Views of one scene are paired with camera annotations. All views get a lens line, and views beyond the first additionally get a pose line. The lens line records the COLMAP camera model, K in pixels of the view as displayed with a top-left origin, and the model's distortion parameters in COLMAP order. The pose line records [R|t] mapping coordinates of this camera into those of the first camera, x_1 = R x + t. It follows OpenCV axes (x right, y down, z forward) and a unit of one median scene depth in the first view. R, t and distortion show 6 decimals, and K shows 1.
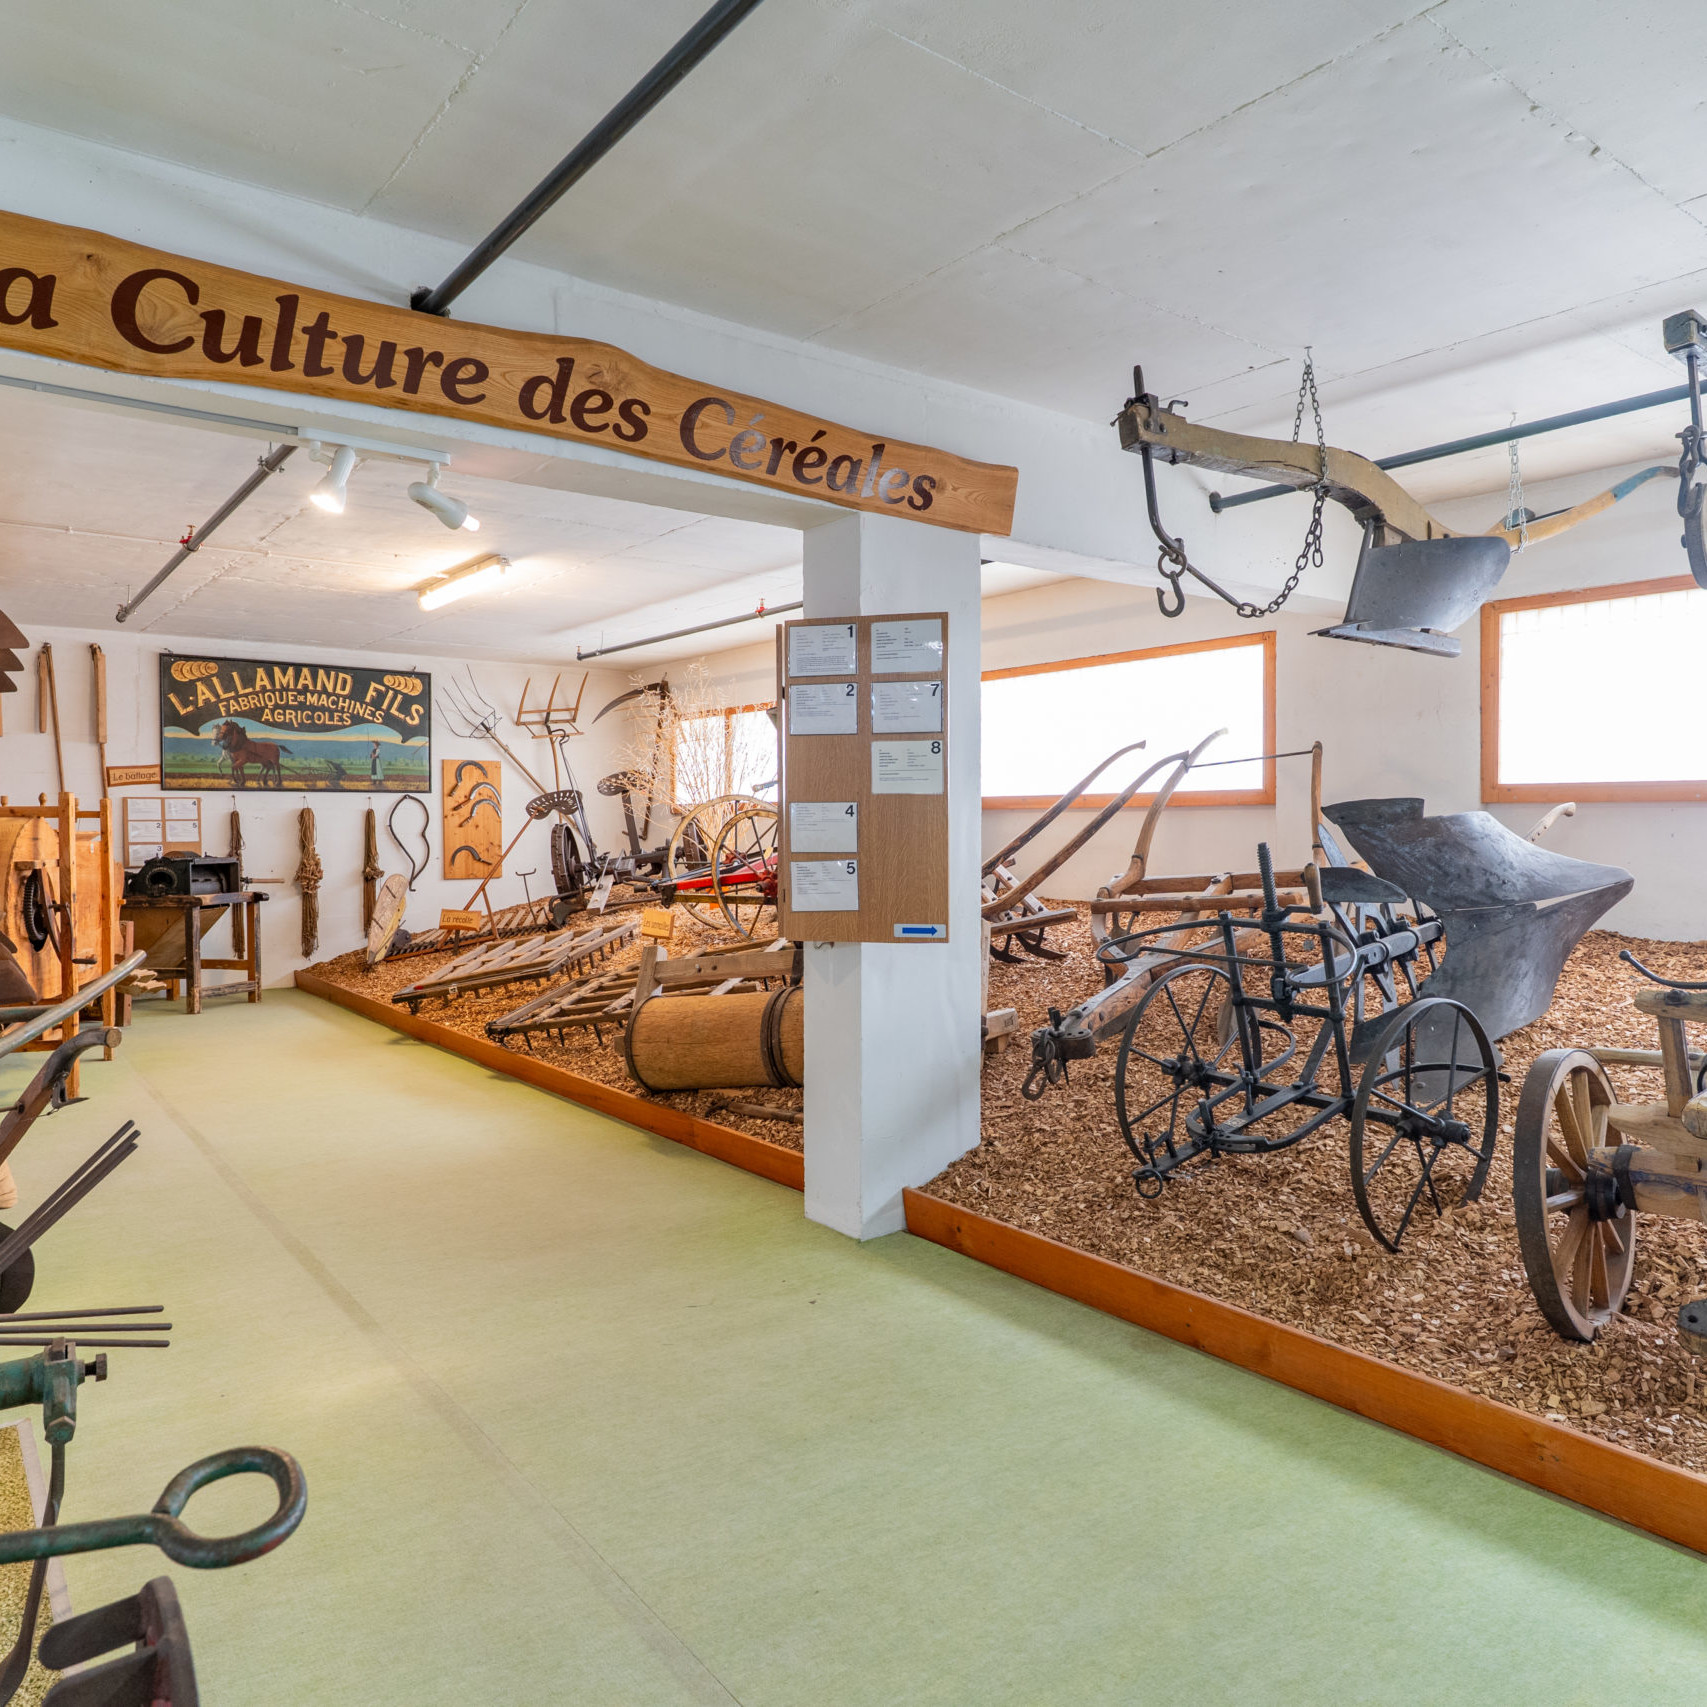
lens RADIAL K [[1223.6, 0, 854.5], [0, 1223.6, 850.8], [0, 0, 1]] dist [-0.003382, 0.001130]
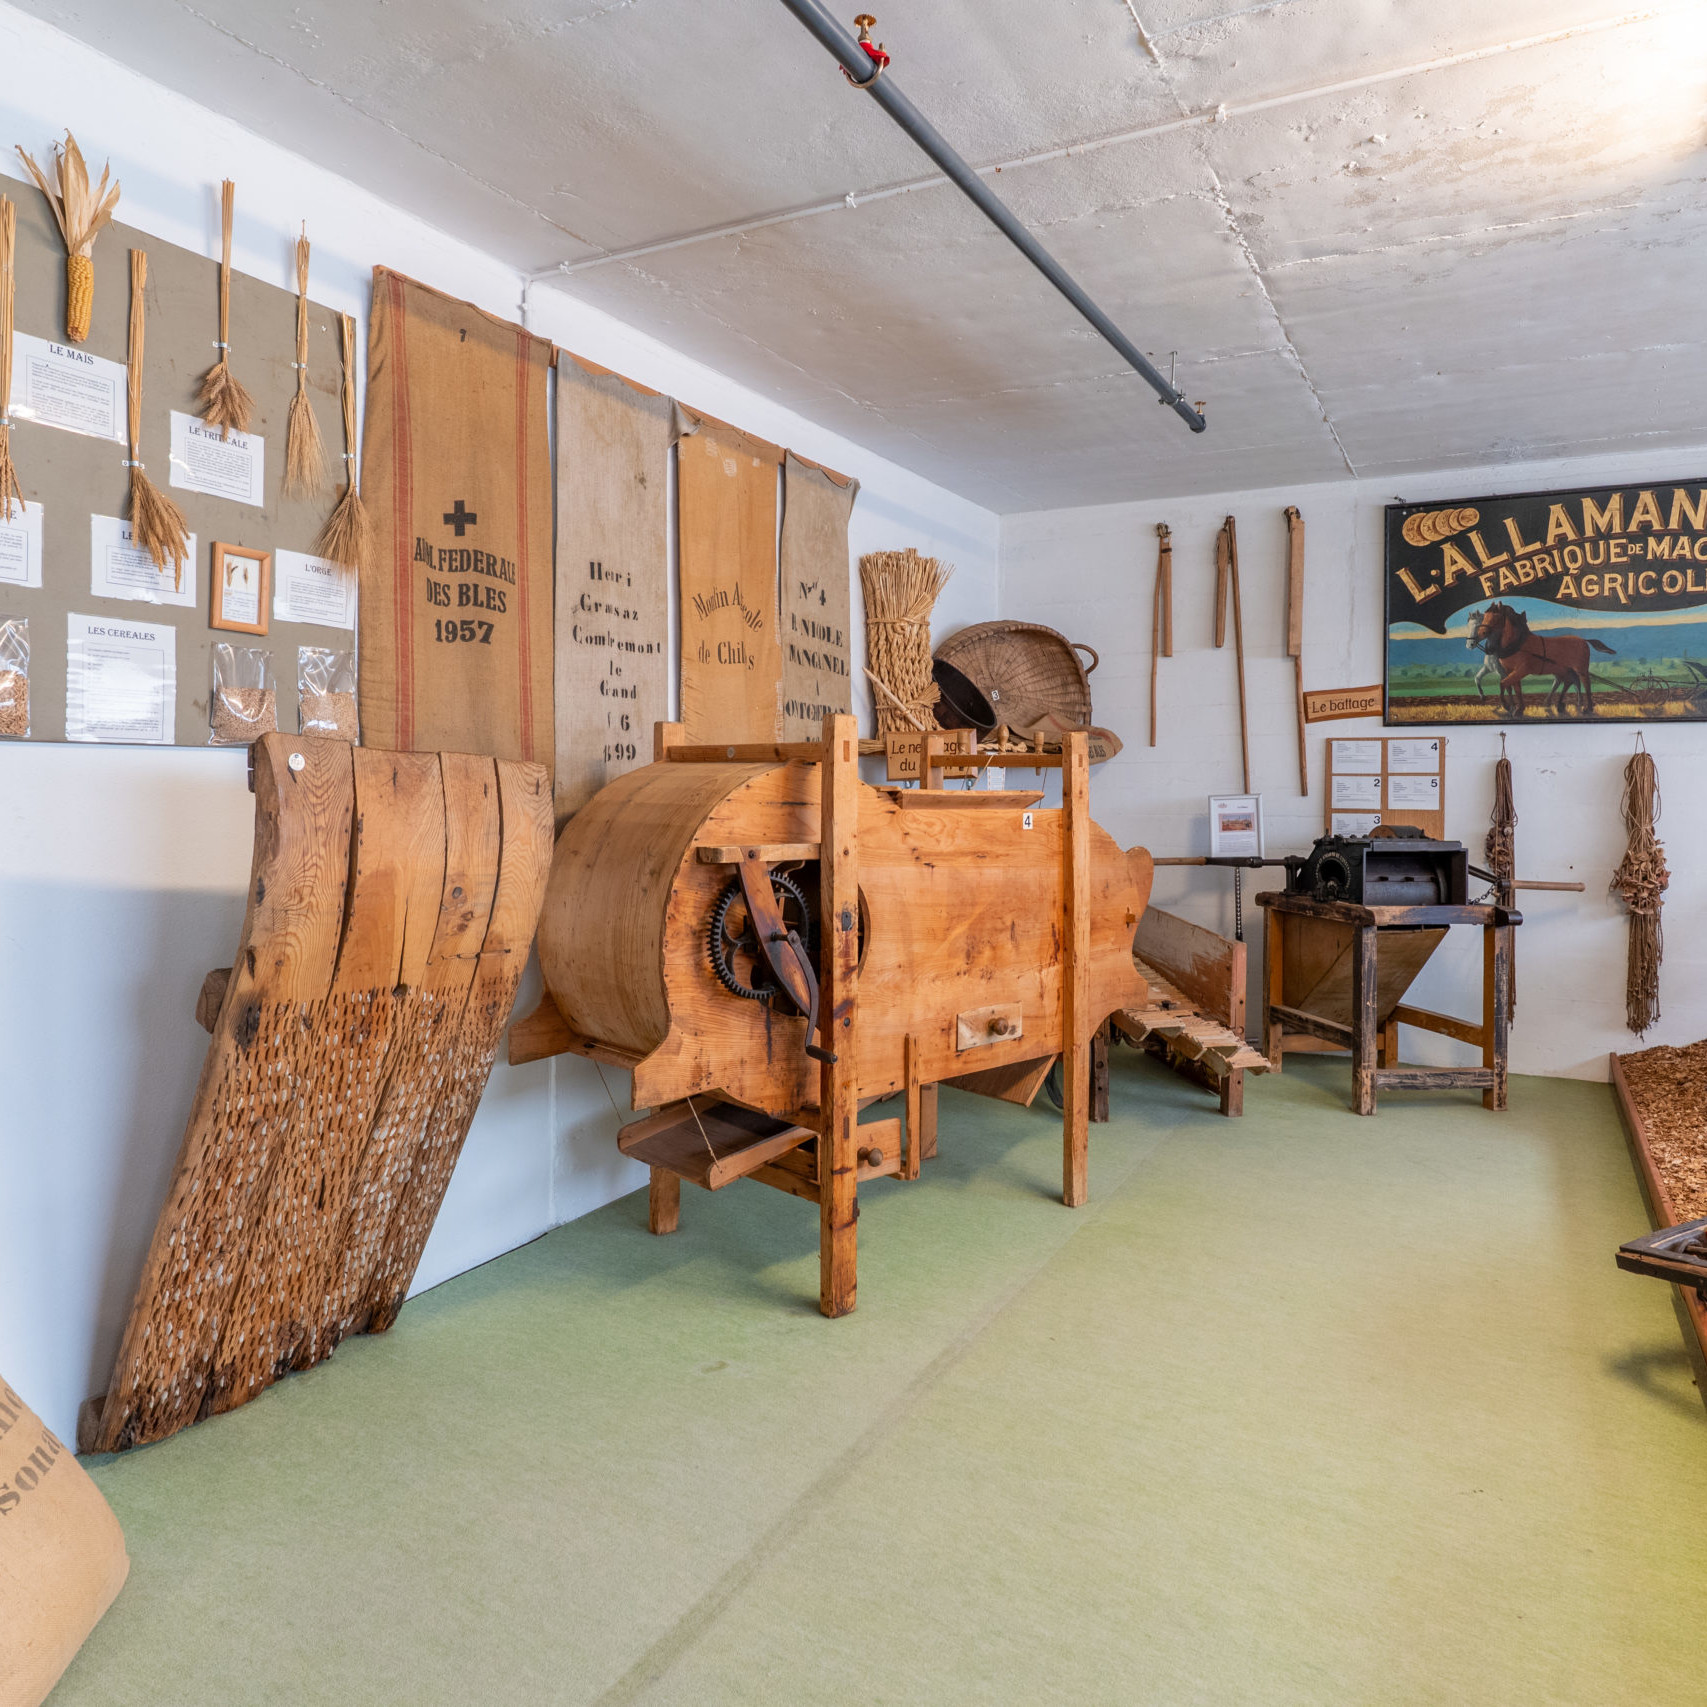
lens RADIAL K [[1223.6, 0, 881.1], [0, 1223.6, 782.5], [0, 0, 1]] dist [-0.003382, 0.001130]
pose [[0.414212, 0.009195, -0.910134, -0.104314], [-0.031026, 0.999511, -0.004022, -0.010252], [0.909651, 0.029903, 0.414295, 0.497264]]
